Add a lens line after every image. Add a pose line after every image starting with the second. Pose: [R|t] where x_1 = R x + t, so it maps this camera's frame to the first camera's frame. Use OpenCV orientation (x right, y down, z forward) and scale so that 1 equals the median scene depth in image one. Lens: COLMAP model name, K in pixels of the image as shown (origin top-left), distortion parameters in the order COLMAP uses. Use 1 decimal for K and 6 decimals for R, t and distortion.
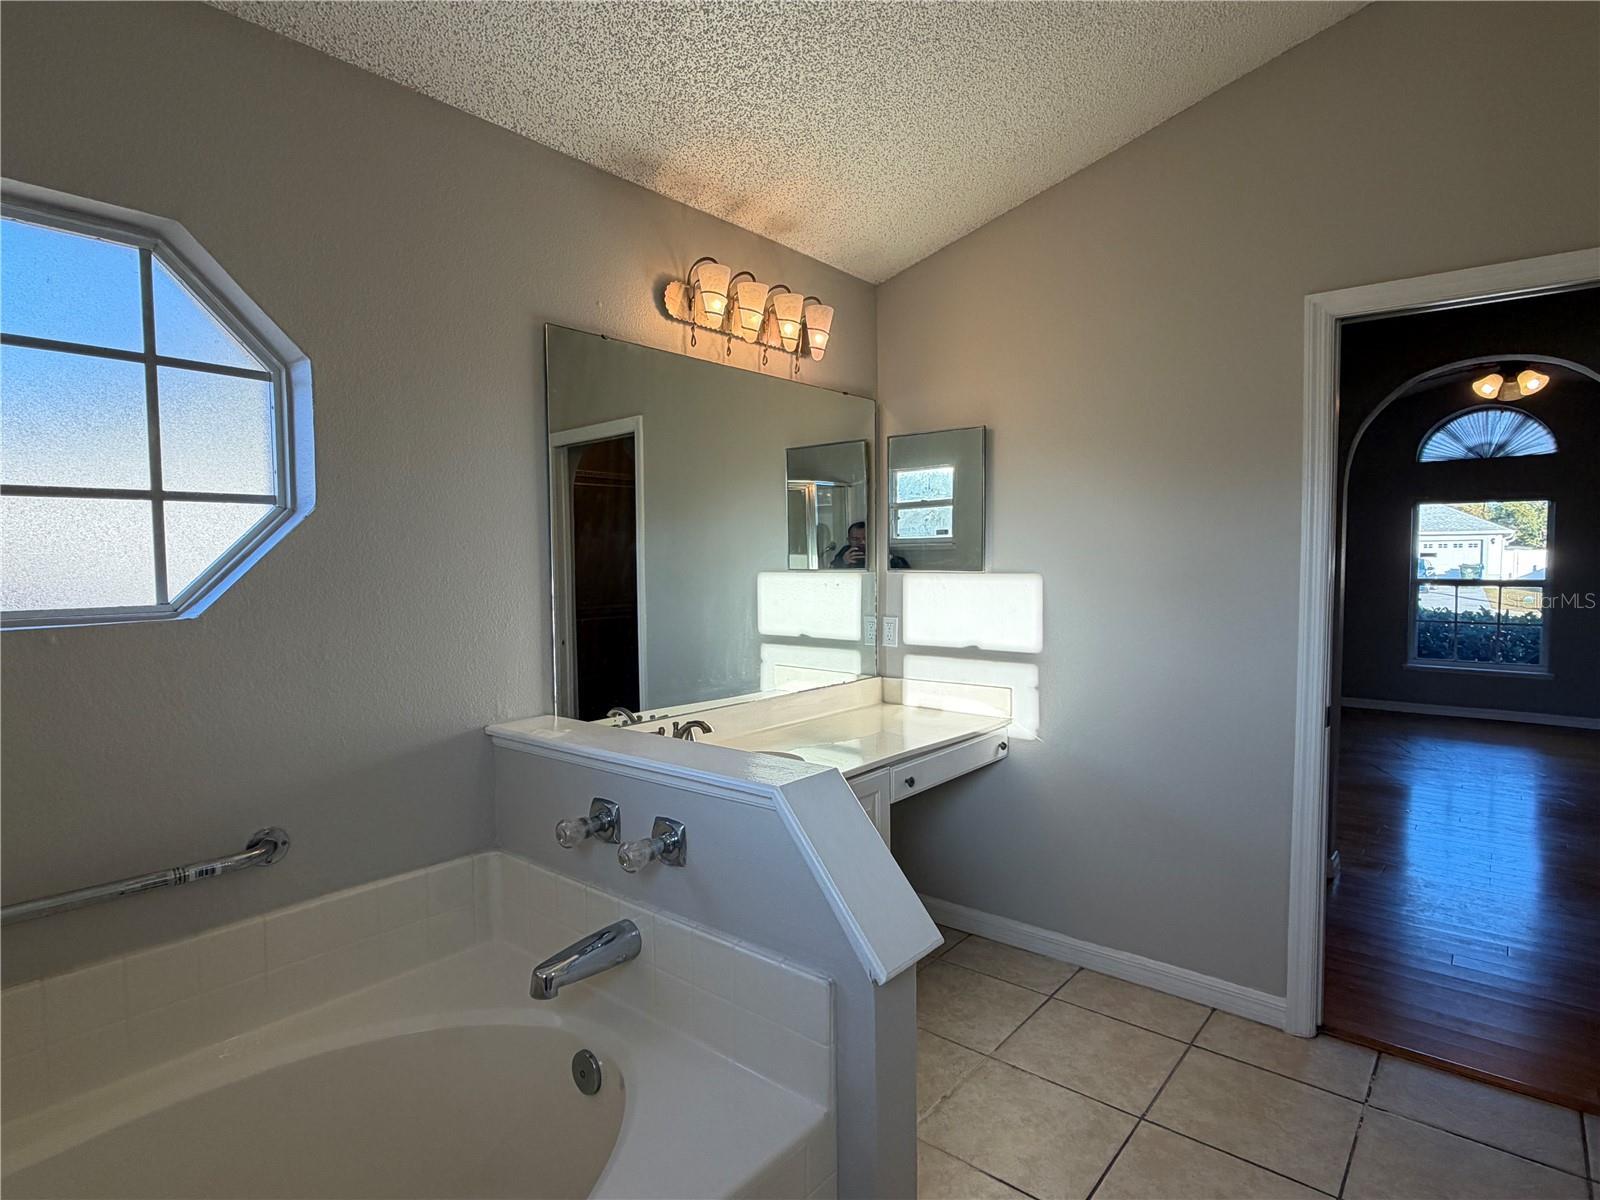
lens RADIAL K [[857.3, 0, 832.4], [0, 857.3, 594.4], [0, 0, 1]] dist [0.007558, 0.002293]
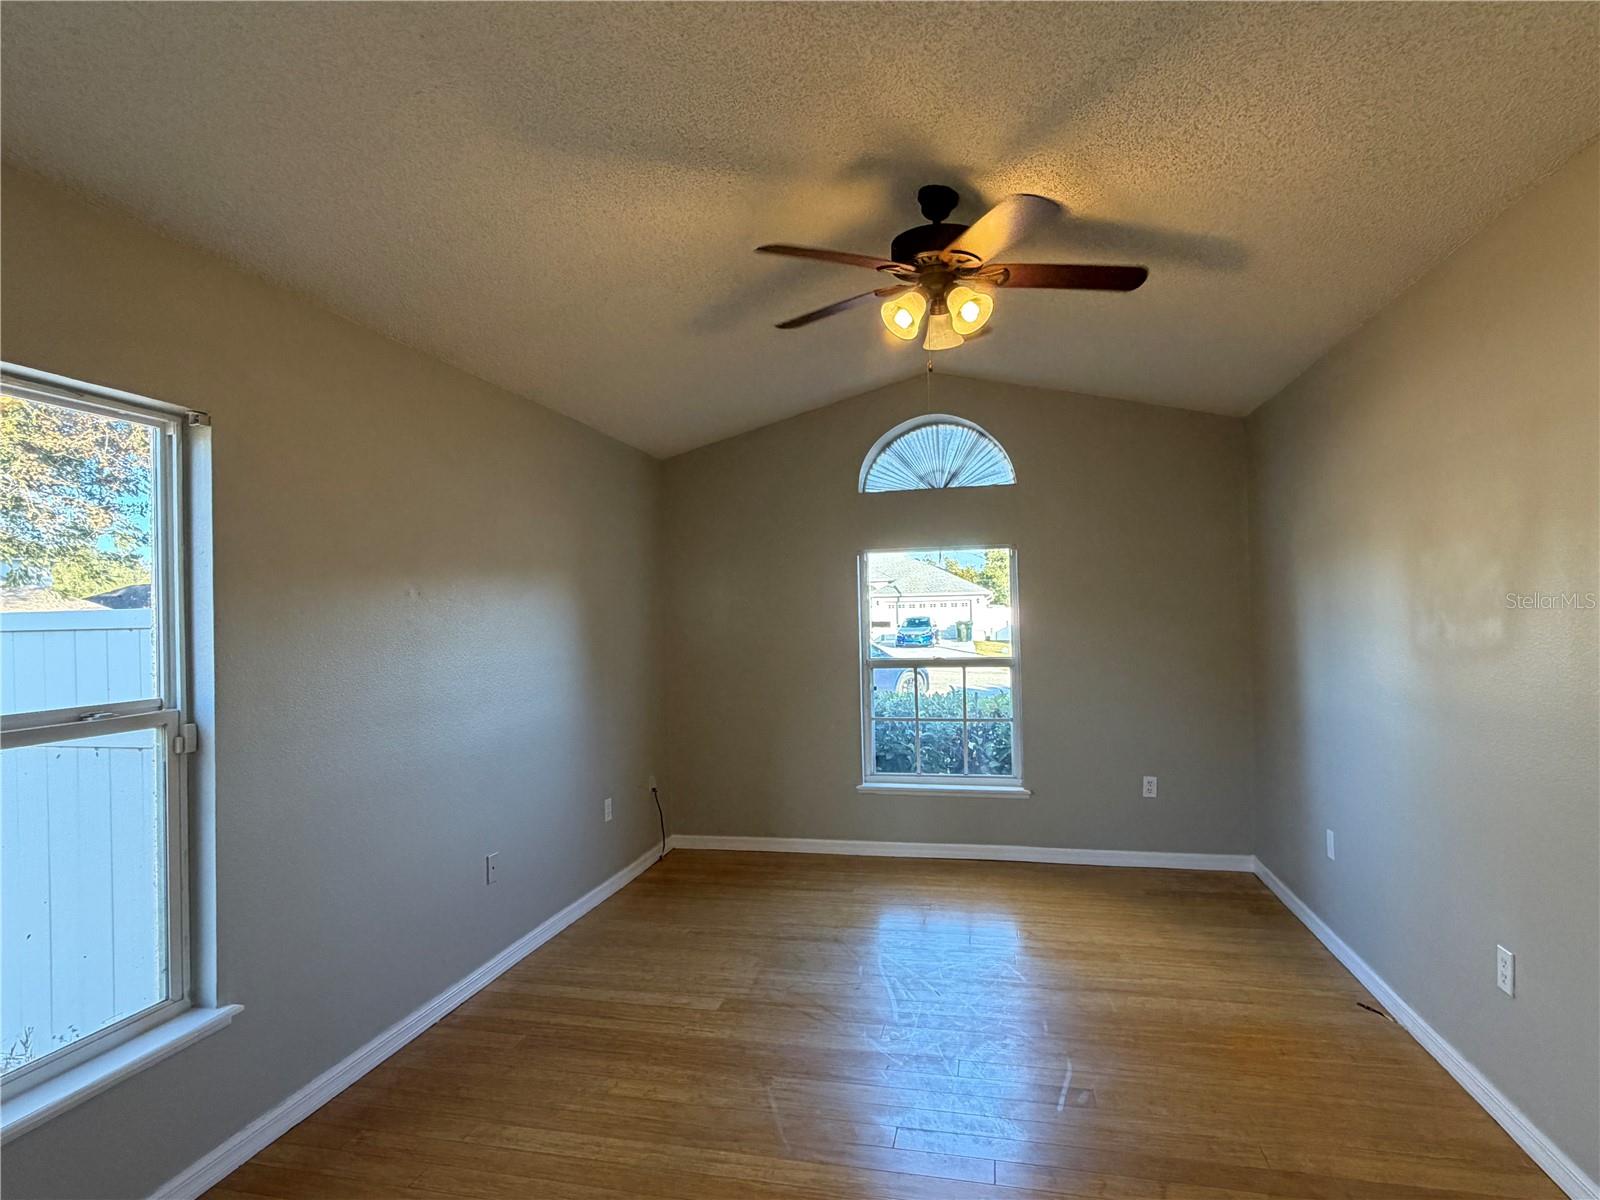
lens RADIAL K [[857.3, 0, 805.5], [0, 857.3, 600.9], [0, 0, 1]] dist [0.007558, 0.002293]
pose [[0.899919, -0.010256, 0.435936, 0.339444], [0.039141, 0.997588, -0.057332, -0.028301], [-0.434297, 0.068657, 0.898149, 0.405050]]
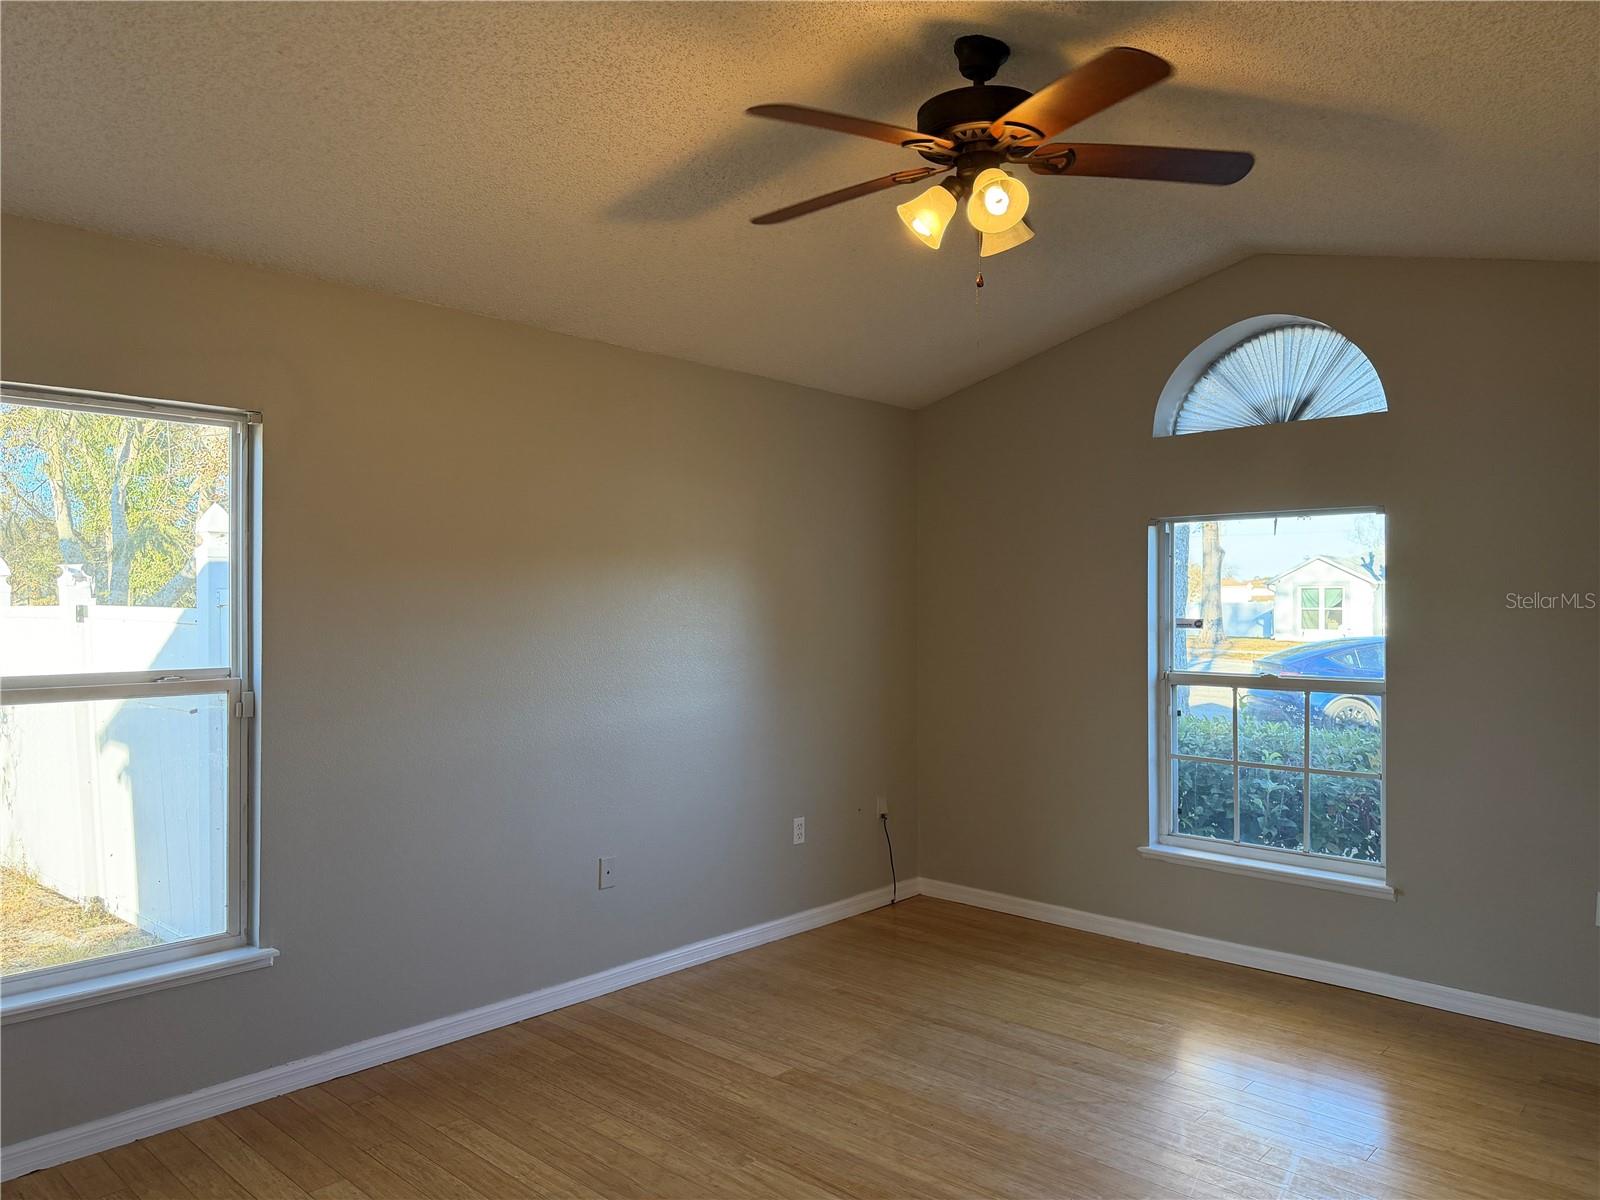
lens RADIAL K [[1130.1, 0, 812.5], [0, 1130.1, 599.3], [0, 0, 1]] dist [0.049195, -0.049751]
pose [[0.996958, 0.003134, -0.077873, 0.538493], [-0.007091, 0.998694, -0.050589, -0.026078], [0.077613, 0.050987, 0.995679, 0.340938]]
